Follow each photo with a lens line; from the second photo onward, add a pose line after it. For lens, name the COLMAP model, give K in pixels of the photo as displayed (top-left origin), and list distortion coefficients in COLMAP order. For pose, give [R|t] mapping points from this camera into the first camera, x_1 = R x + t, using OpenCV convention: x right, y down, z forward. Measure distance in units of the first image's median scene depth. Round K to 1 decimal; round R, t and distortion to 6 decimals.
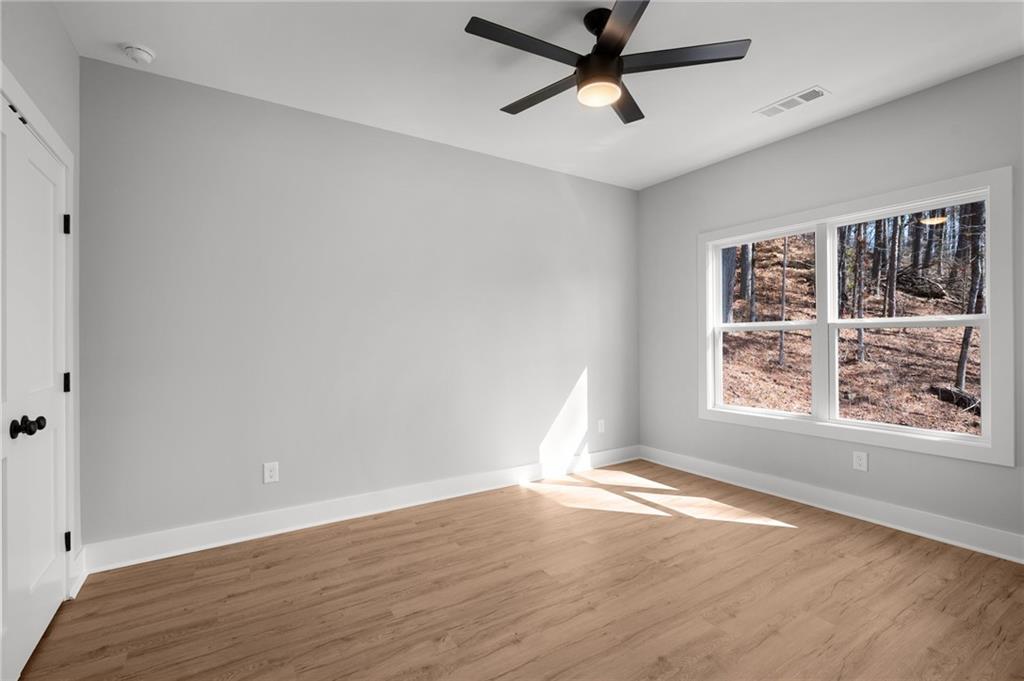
lens RADIAL K [[475.8, 0, 512.3], [0, 475.8, 335.4], [0, 0, 1]] dist [-0.004228, -0.000147]
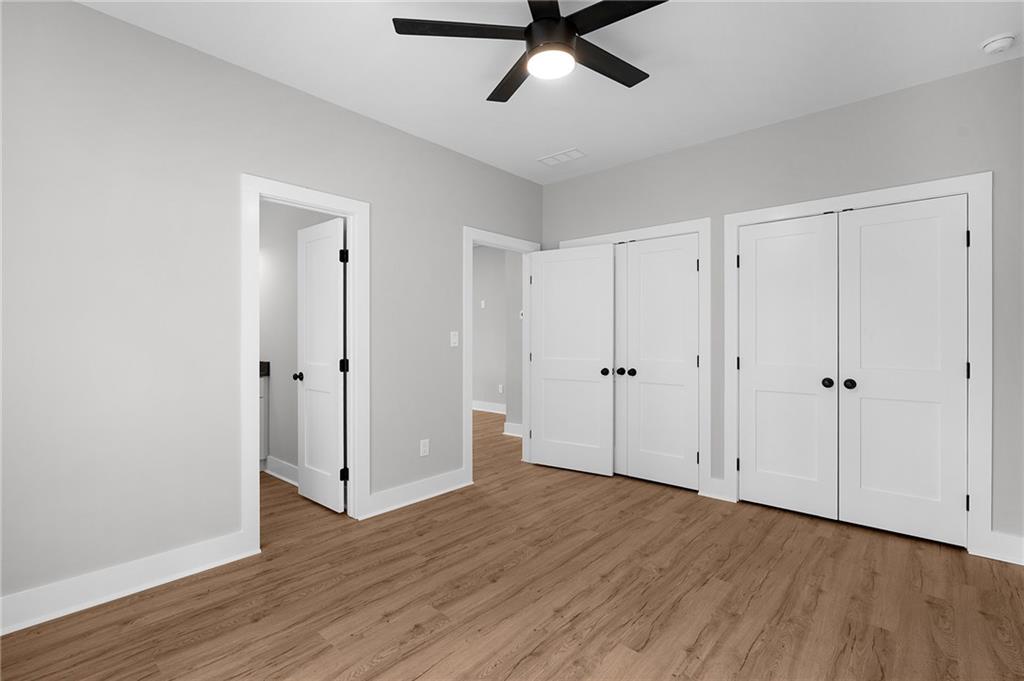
lens RADIAL K [[475.8, 0, 515.1], [0, 475.8, 337.2], [0, 0, 1]] dist [-0.004228, -0.000147]
pose [[-0.960042, 0.007762, -0.279748, 0.512987], [0.007540, 0.999970, 0.001869, 0.003303], [0.279754, -0.000315, -0.960072, 1.885206]]
